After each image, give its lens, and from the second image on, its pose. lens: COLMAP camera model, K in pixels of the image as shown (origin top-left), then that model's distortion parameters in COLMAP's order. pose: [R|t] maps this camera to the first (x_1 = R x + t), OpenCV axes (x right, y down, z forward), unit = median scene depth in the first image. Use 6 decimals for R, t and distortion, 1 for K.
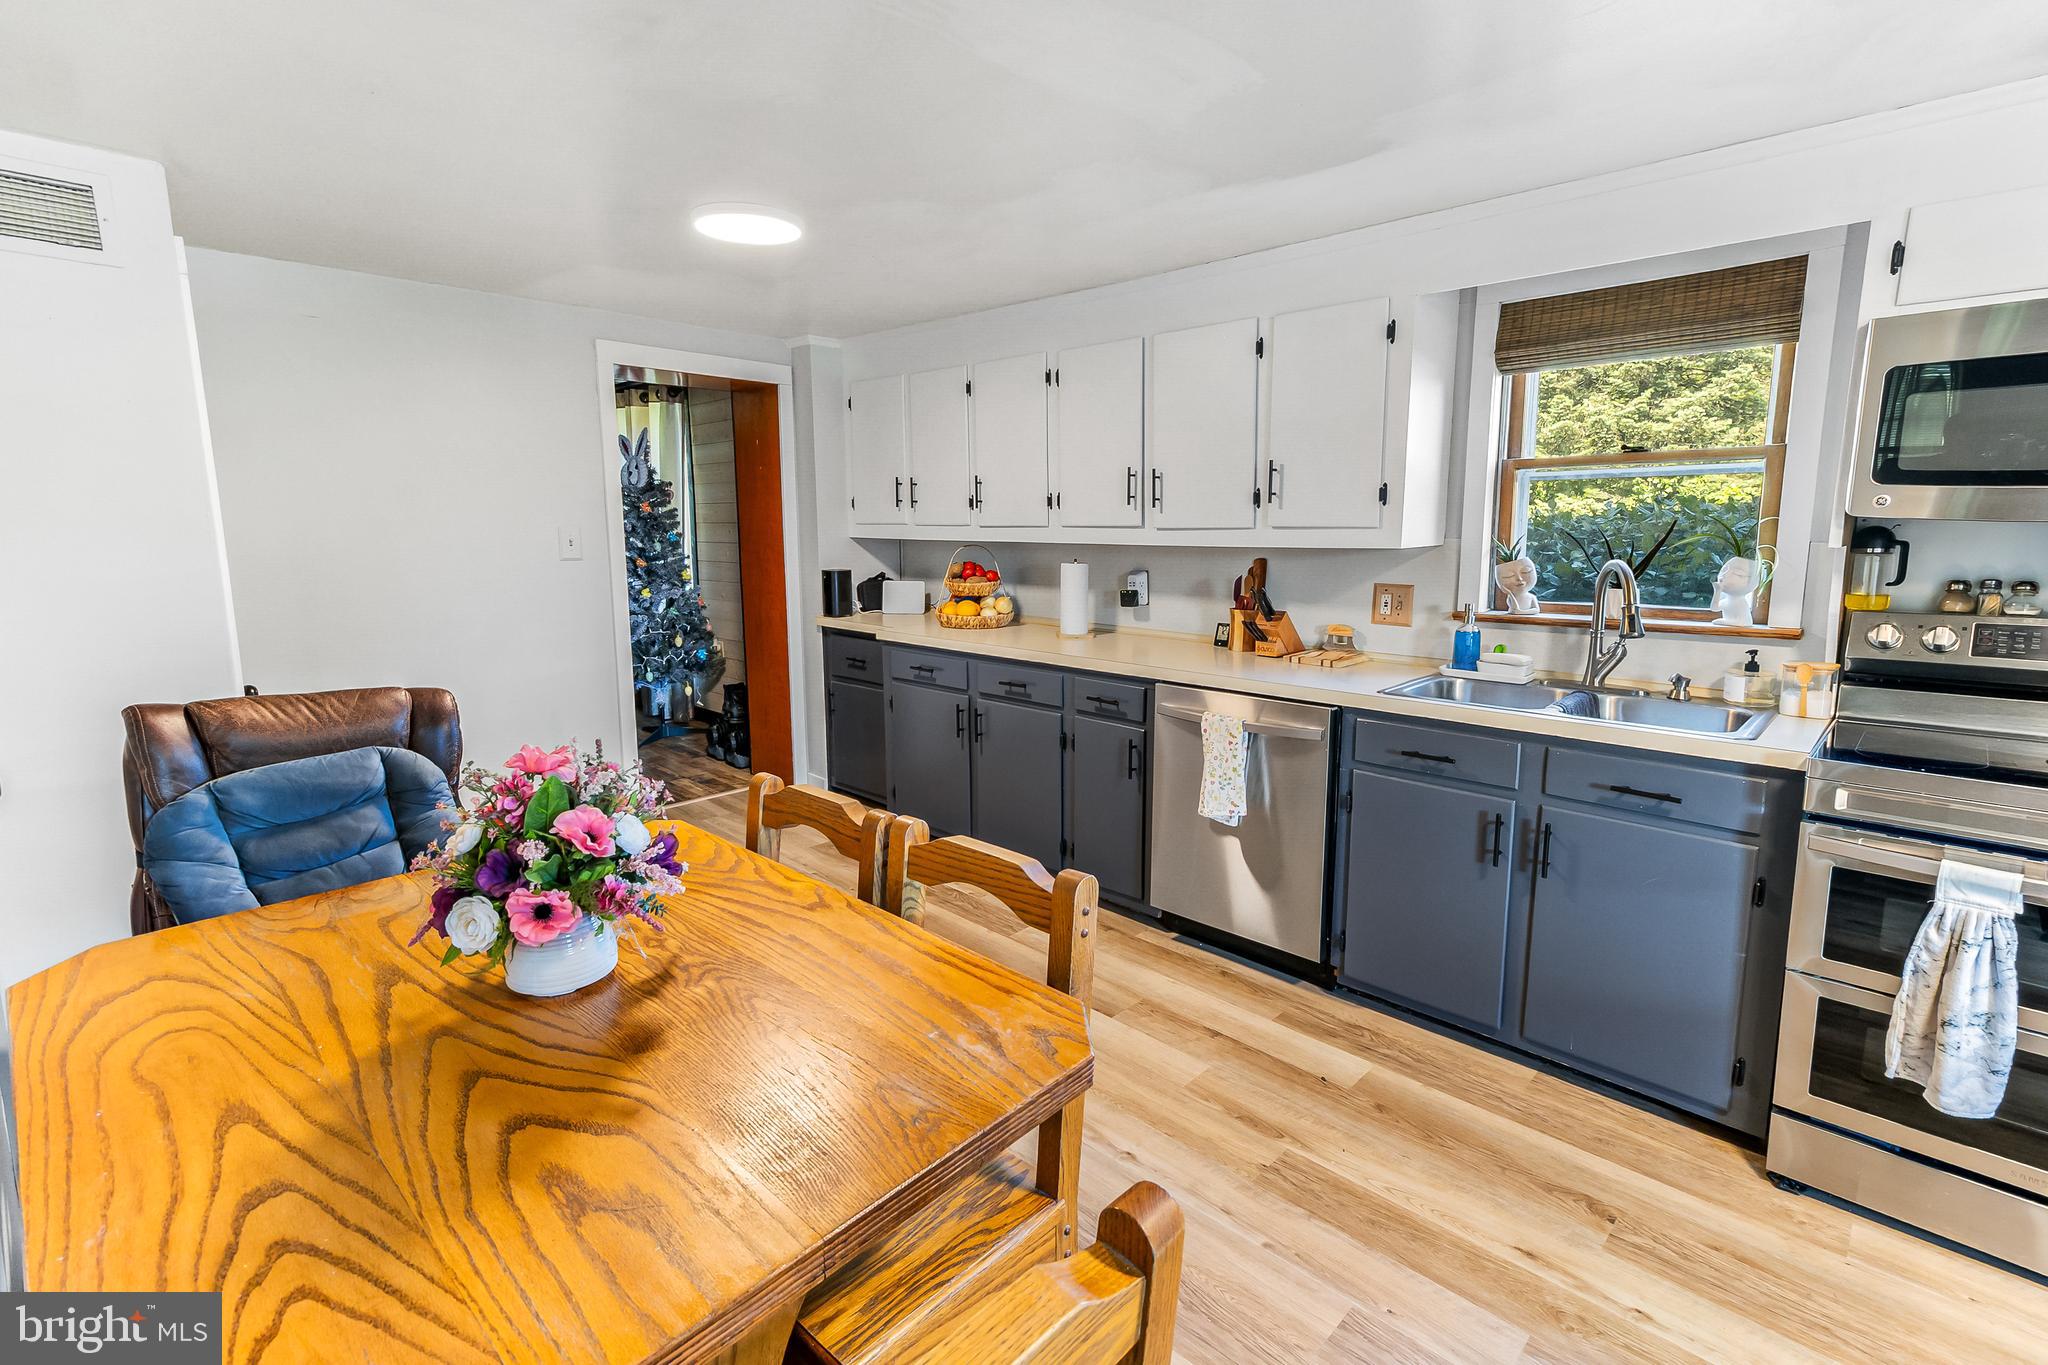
lens RADIAL K [[941.7, 0, 1034.7], [0, 941.7, 653.4], [0, 0, 1]] dist [0.018630, 0.002202]
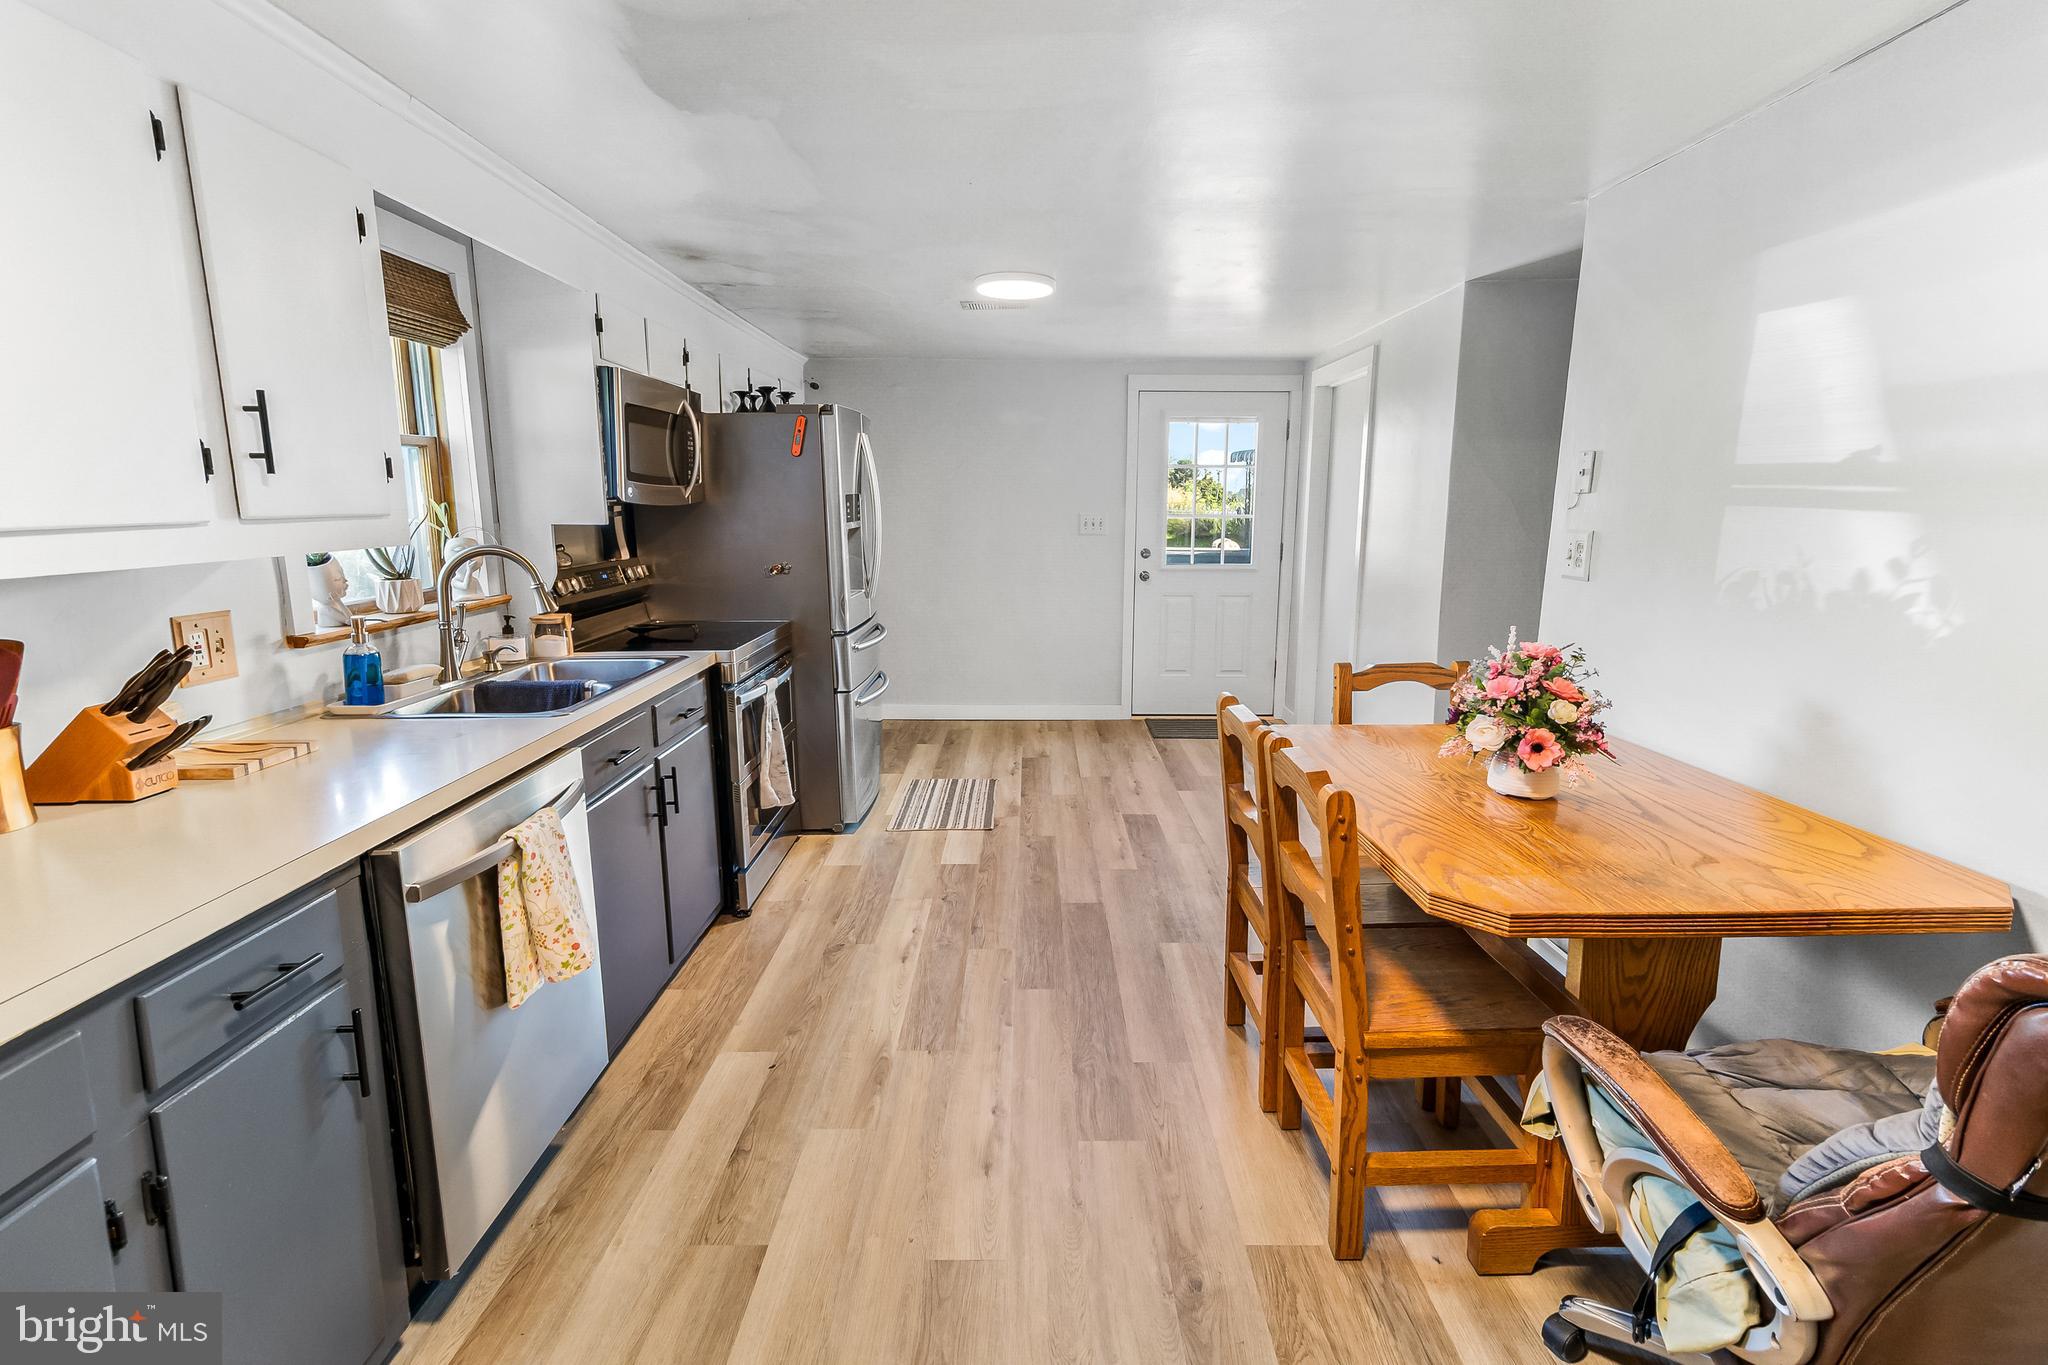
lens RADIAL K [[941.7, 0, 1023.9], [0, 941.7, 655.7], [0, 0, 1]] dist [0.018630, 0.002202]
pose [[-0.692219, -0.115022, 0.712463, -0.493567], [0.105716, 0.960408, 0.257762, -0.178368], [-0.713903, 0.253746, -0.652652, 1.241730]]
